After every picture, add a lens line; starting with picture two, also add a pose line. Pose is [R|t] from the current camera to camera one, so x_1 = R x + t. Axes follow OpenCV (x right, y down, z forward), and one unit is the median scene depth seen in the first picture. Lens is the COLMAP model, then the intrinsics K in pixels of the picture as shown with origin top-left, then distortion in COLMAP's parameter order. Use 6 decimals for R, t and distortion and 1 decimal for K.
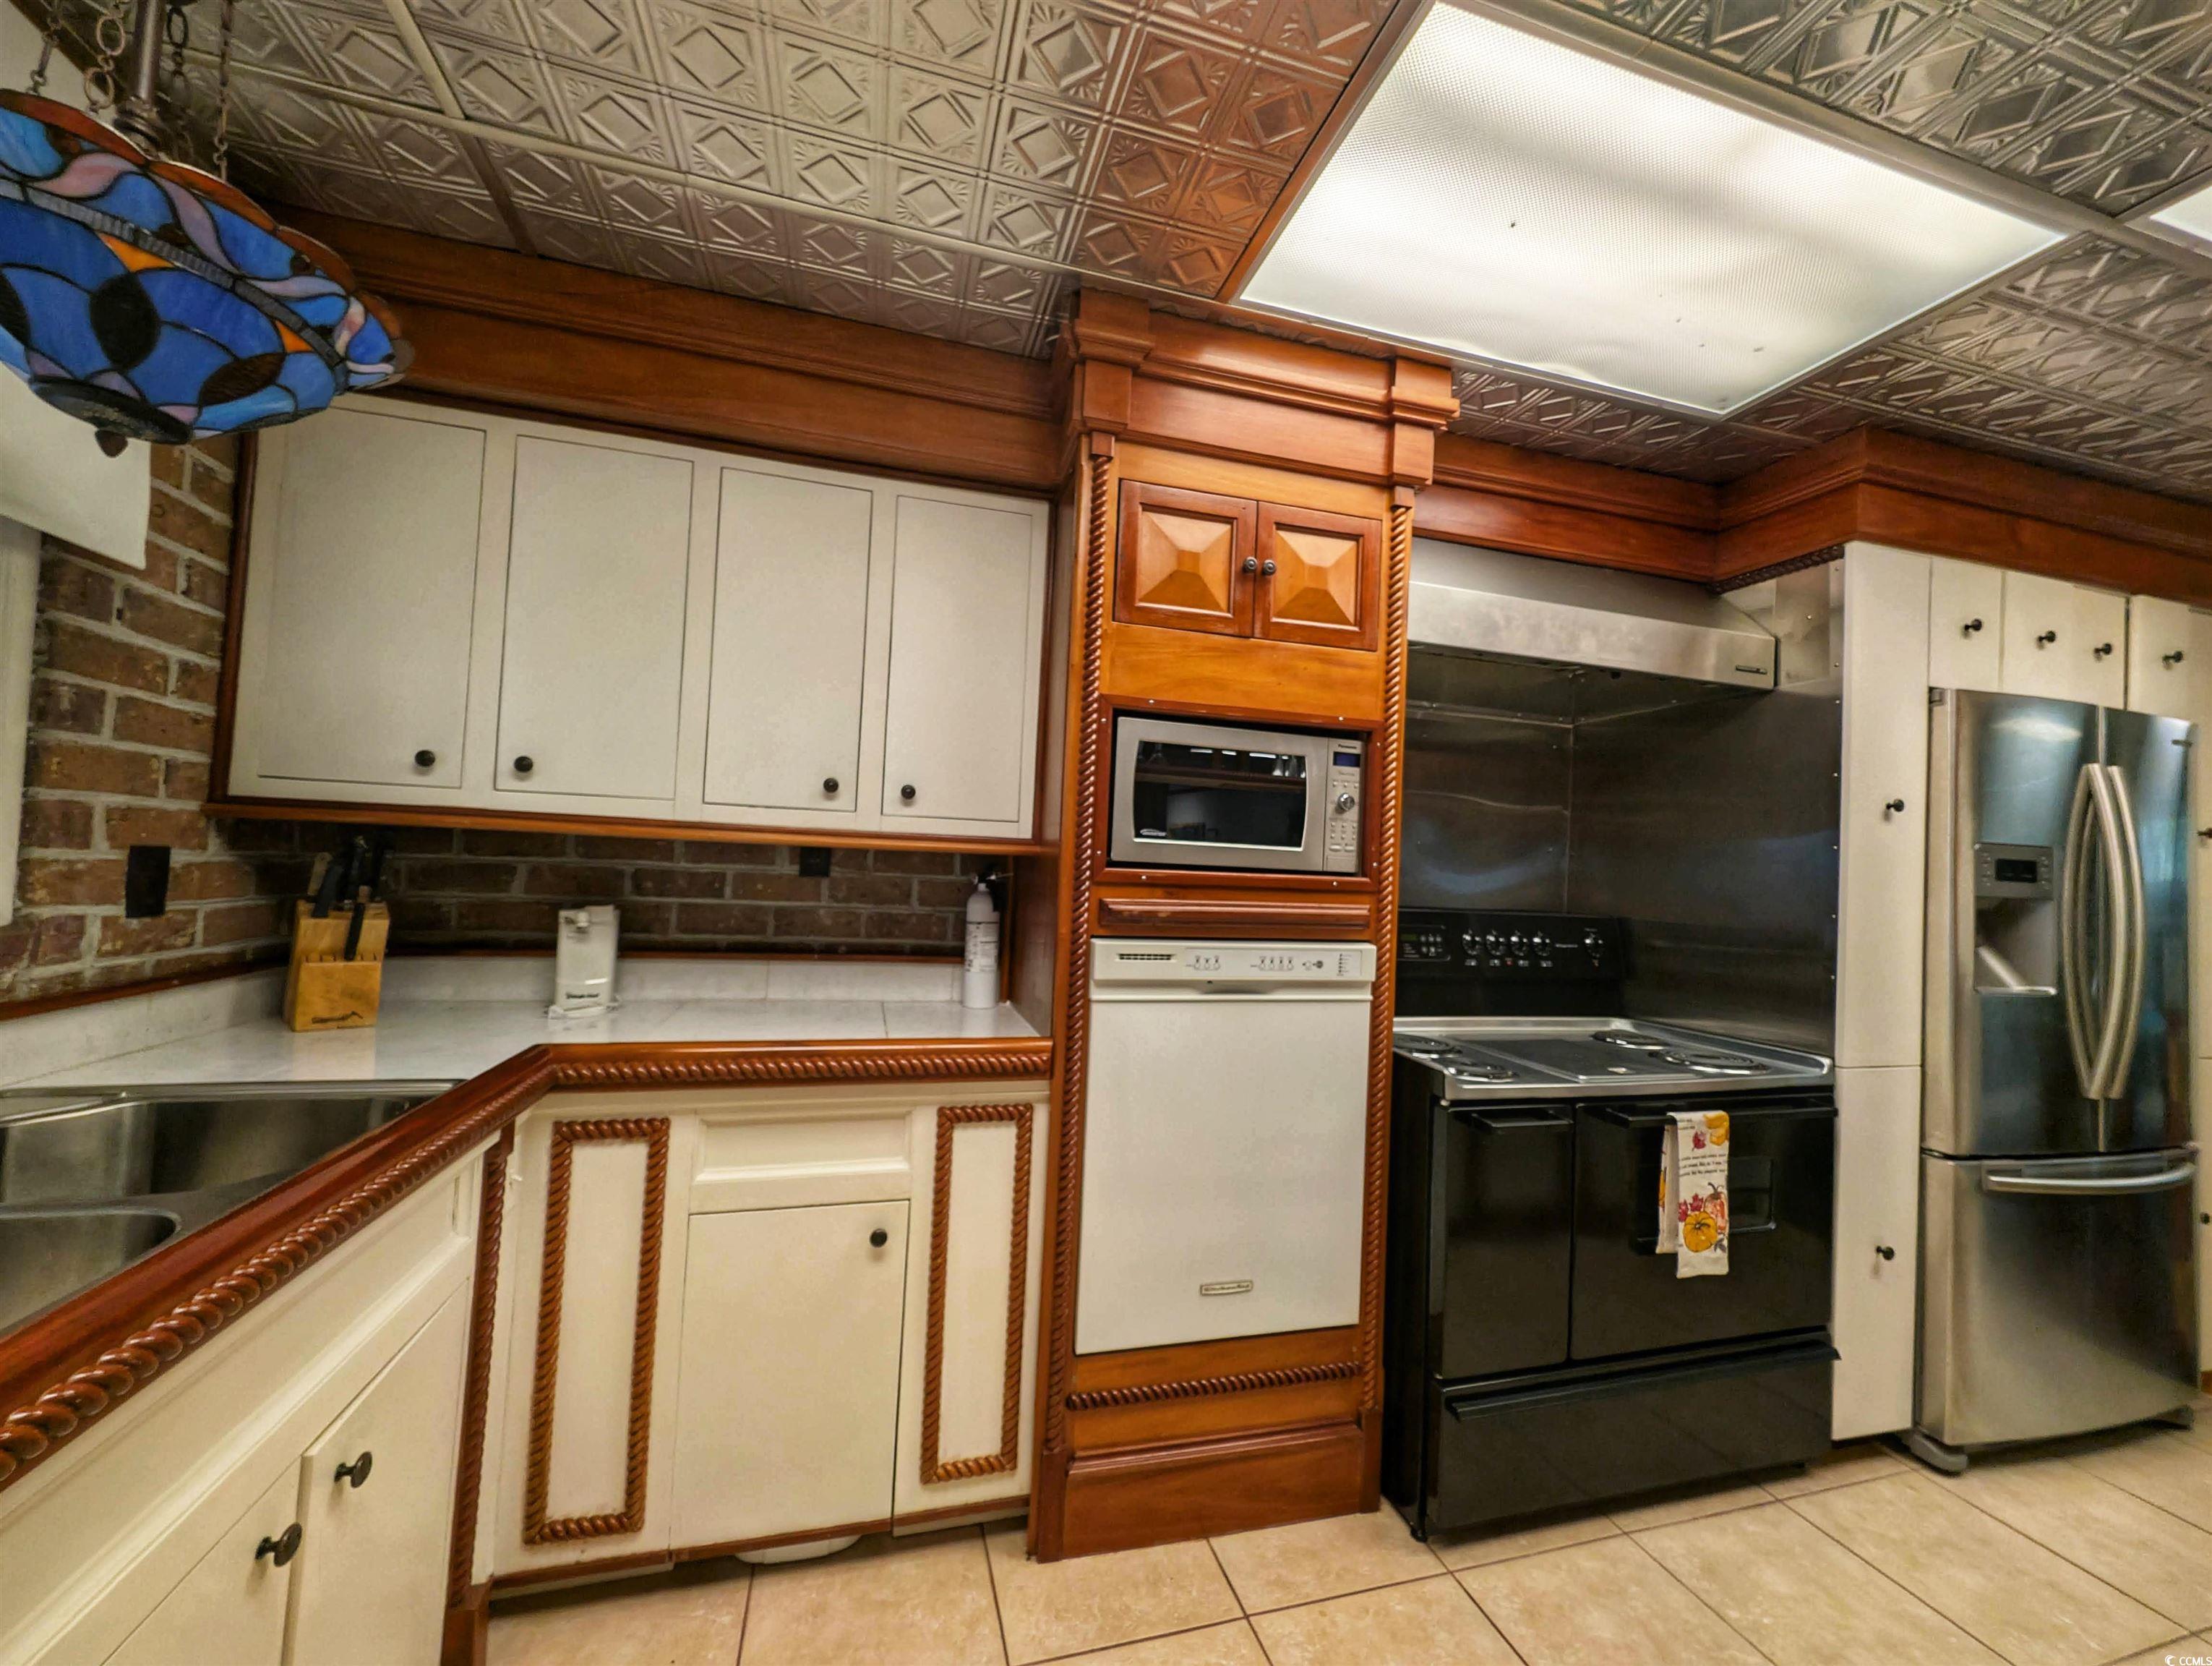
lens RADIAL K [[831.5, 0, 1095.4], [0, 831.5, 838.7], [0, 0, 1]] dist [0.015090, -0.005747]
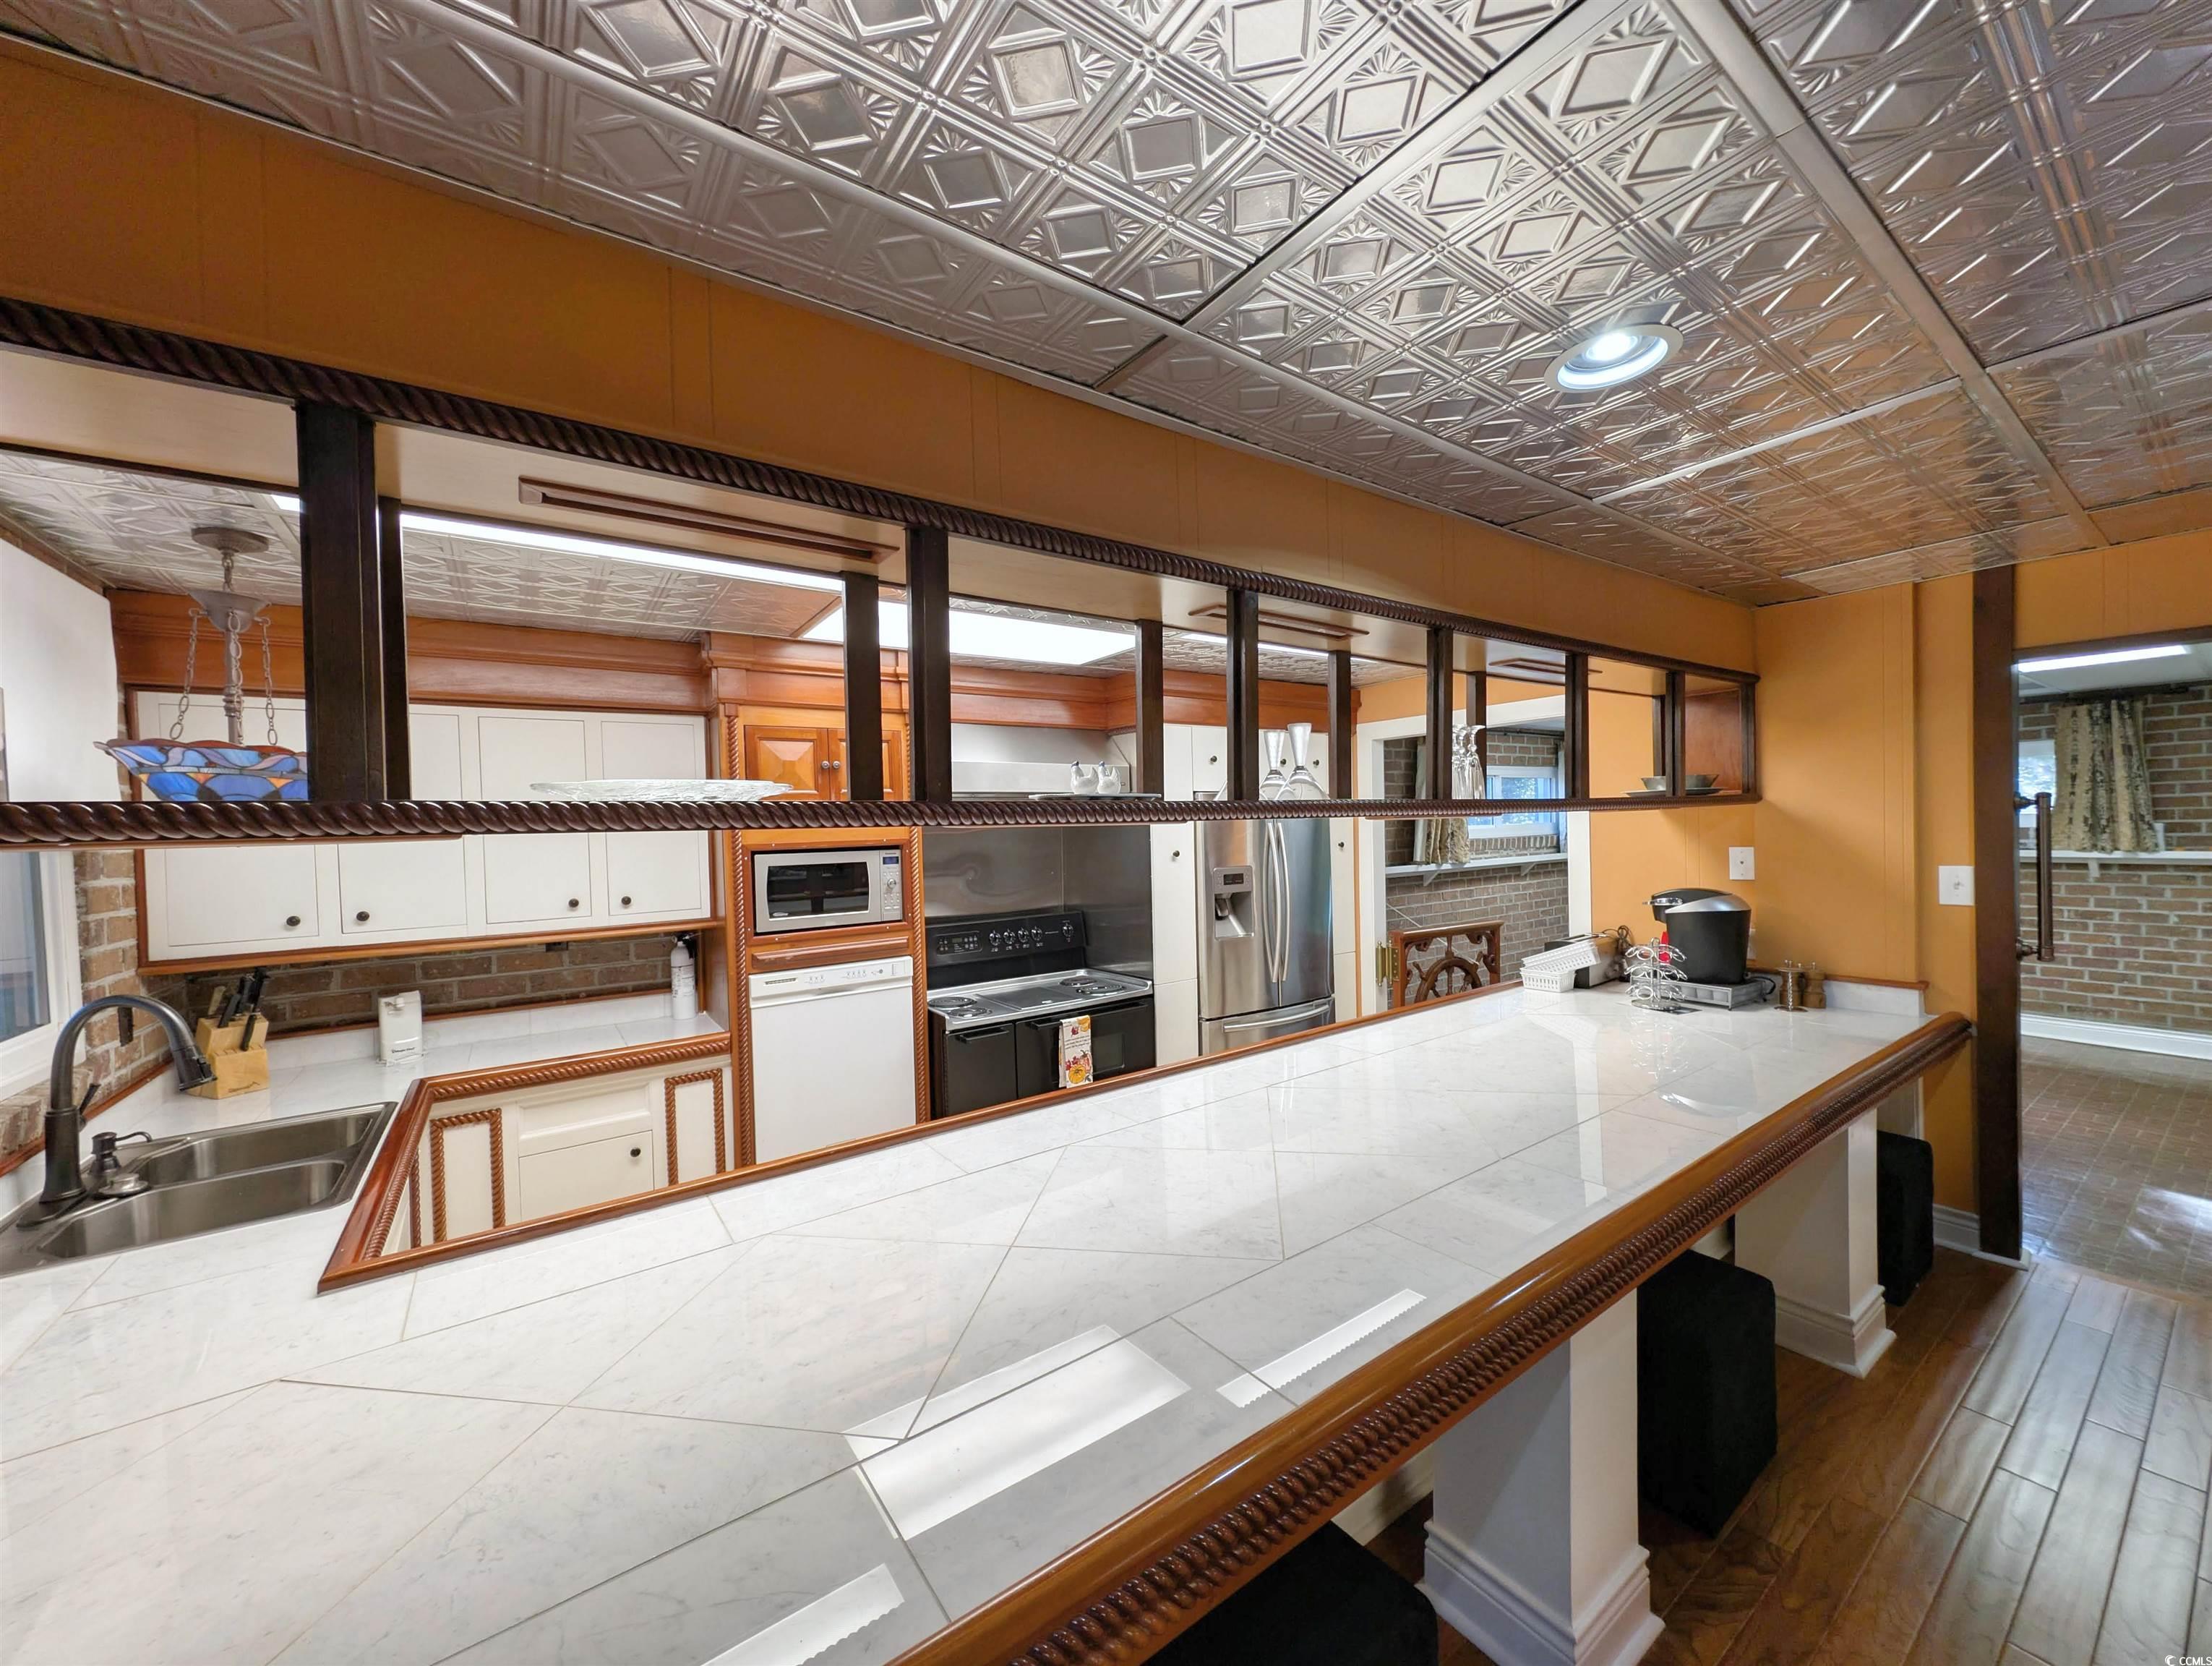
lens RADIAL K [[831.5, 0, 1095.4], [0, 831.5, 838.7], [0, 0, 1]] dist [0.015090, -0.005747]
pose [[0.941669, -0.076630, 0.327699, 0.133283], [0.060332, 0.996396, 0.059632, -0.240200], [-0.331087, -0.036383, 0.942899, -0.967383]]
